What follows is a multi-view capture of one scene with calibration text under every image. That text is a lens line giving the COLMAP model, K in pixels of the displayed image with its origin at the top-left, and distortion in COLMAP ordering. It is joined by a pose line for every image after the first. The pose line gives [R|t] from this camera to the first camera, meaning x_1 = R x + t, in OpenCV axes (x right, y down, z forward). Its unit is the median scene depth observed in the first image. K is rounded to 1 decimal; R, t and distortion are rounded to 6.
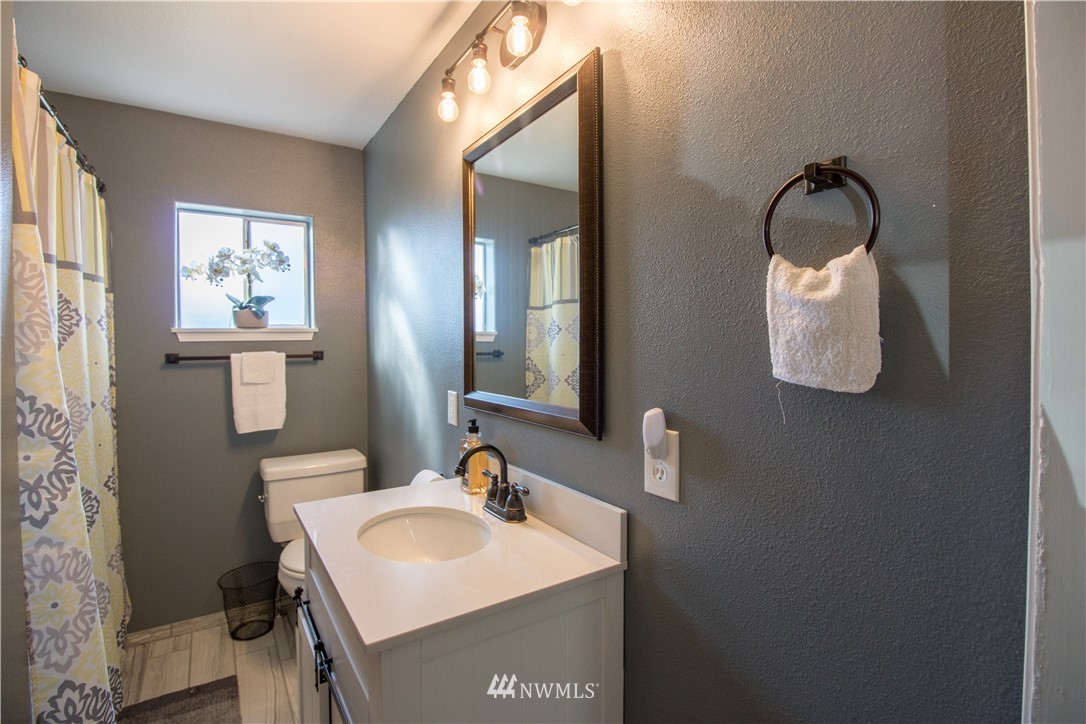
lens RADIAL K [[505.8, 0, 541.4], [0, 505.8, 348.1], [0, 0, 1]] dist [-0.000306, -0.010494]
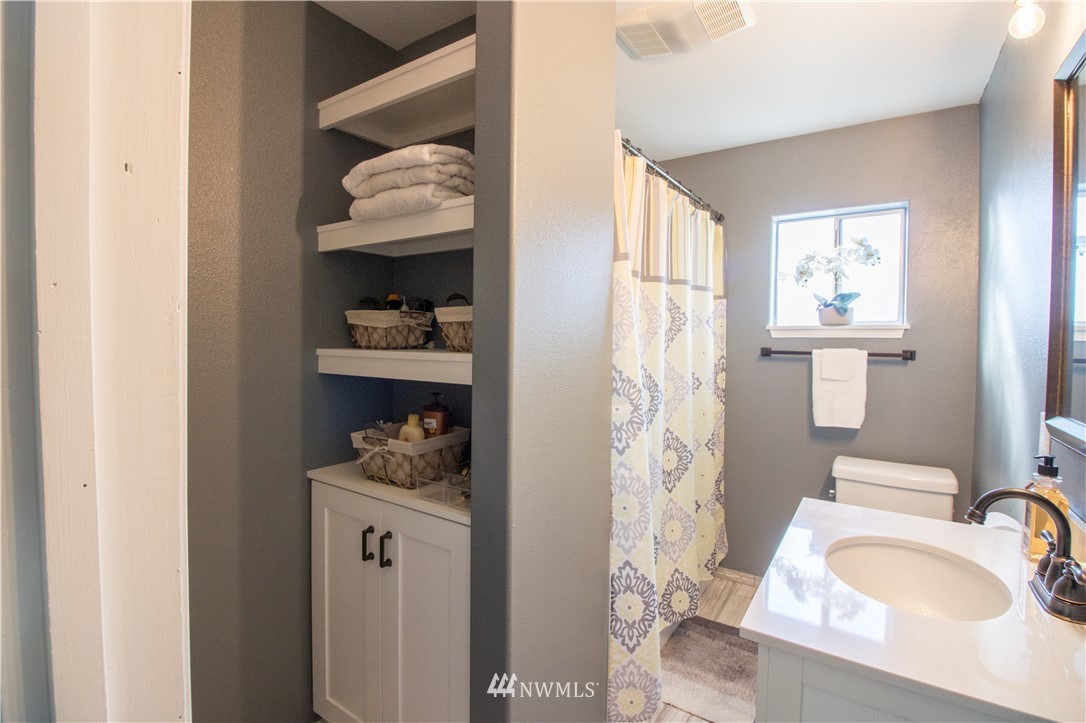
lens RADIAL K [[505.8, 0, 541.4], [0, 505.8, 347.6], [0, 0, 1]] dist [-0.000306, -0.010494]
pose [[0.388118, 0.031942, -0.921056, 0.167145], [-0.026781, 0.999368, 0.023373, -0.002975], [0.921221, 0.015595, 0.388728, 0.074507]]
